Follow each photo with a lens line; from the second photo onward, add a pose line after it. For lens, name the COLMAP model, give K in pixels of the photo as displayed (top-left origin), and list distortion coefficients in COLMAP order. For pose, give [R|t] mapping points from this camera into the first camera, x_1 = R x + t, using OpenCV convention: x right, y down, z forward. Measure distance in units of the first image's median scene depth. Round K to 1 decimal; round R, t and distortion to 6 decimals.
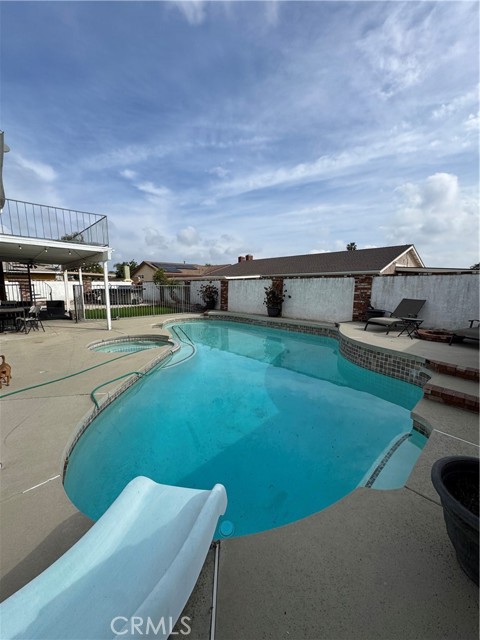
lens RADIAL K [[254.7, 0, 240.0], [0, 254.7, 320.0], [0, 0, 1]] dist [0.000067, 0.000001]
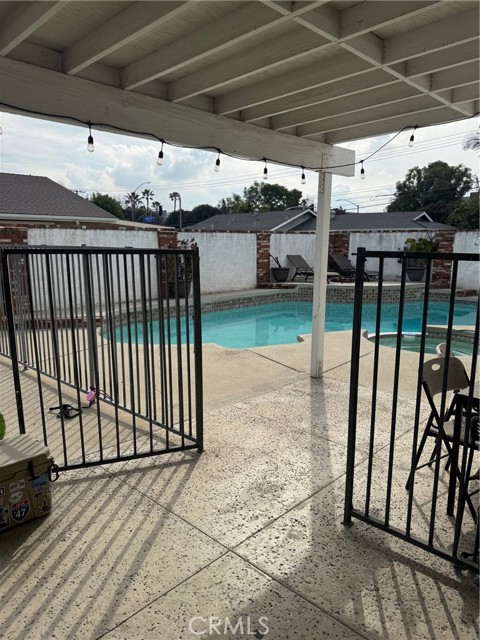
lens RADIAL K [[454.4, 0, 240.0], [0, 454.4, 320.0], [0, 0, 1]] dist [0.007468, -0.003728]
pose [[-0.035884, -0.155722, 0.987149, -1.178152], [0.155859, 0.974826, 0.159443, -0.141313], [-0.987127, 0.159578, -0.010710, 1.164362]]
